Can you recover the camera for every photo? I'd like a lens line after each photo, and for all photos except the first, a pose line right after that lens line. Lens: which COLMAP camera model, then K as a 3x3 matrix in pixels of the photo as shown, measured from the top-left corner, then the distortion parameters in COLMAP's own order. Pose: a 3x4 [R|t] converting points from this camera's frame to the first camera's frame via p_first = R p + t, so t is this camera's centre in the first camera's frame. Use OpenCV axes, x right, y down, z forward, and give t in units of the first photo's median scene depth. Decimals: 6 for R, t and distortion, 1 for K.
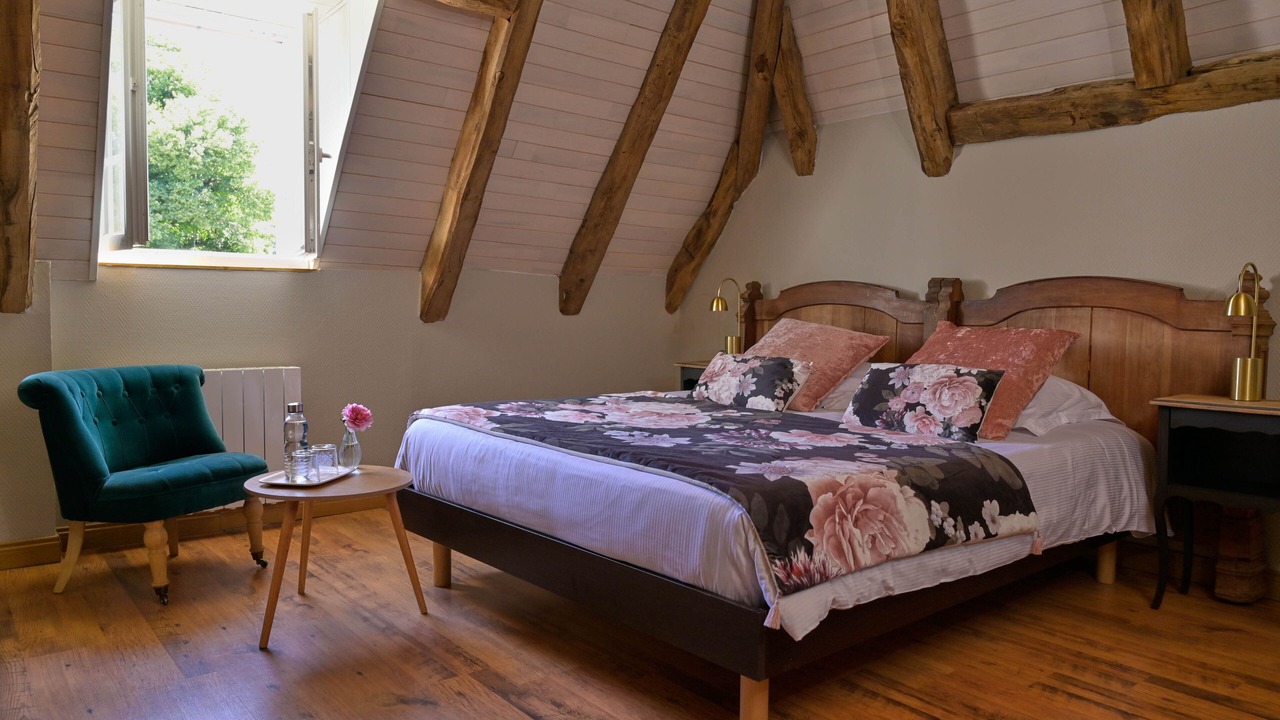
lens RADIAL K [[876.1, 0, 640.0], [0, 876.1, 360.0], [0, 0, 1]] dist [-0.001875, 0.000427]
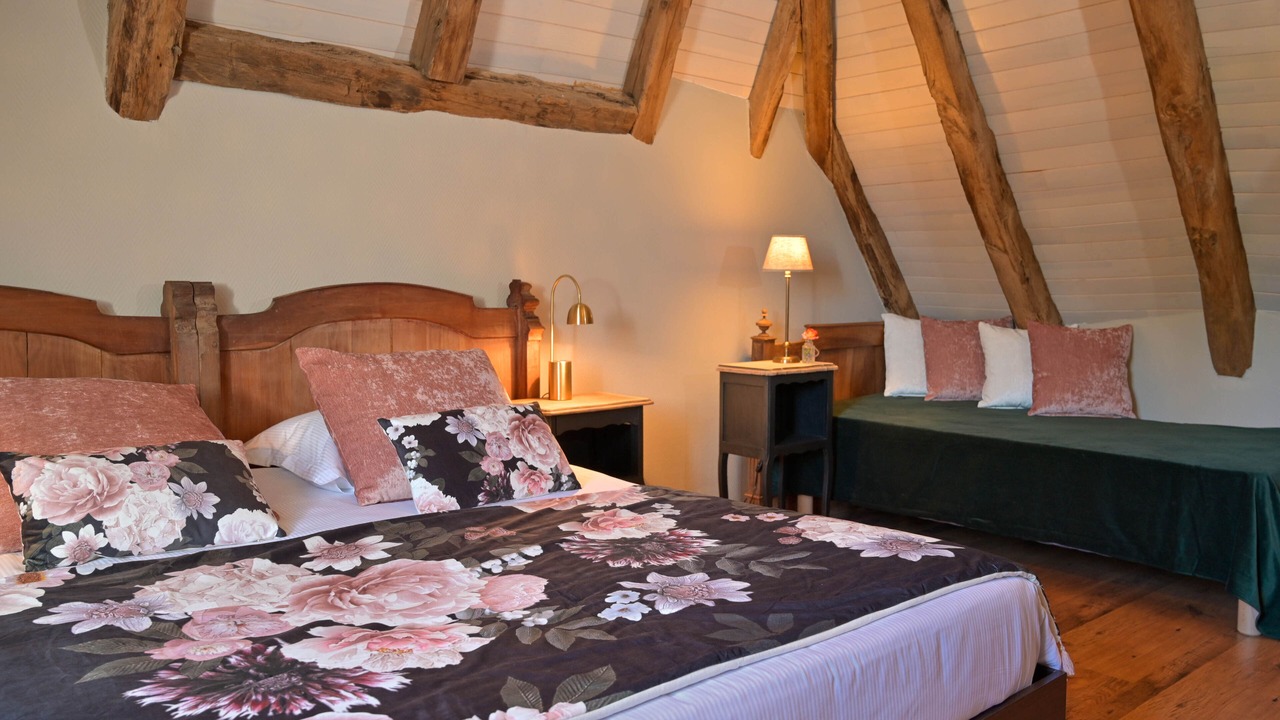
lens RADIAL K [[1043.5, 0, 640.0], [0, 1043.5, 360.0], [0, 0, 1]] dist [-0.001154, -0.002477]
pose [[-0.017522, -0.088743, 0.995900, -0.520795], [0.055386, 0.994438, 0.089588, -0.099489], [-0.998311, 0.056729, -0.012510, 0.782758]]
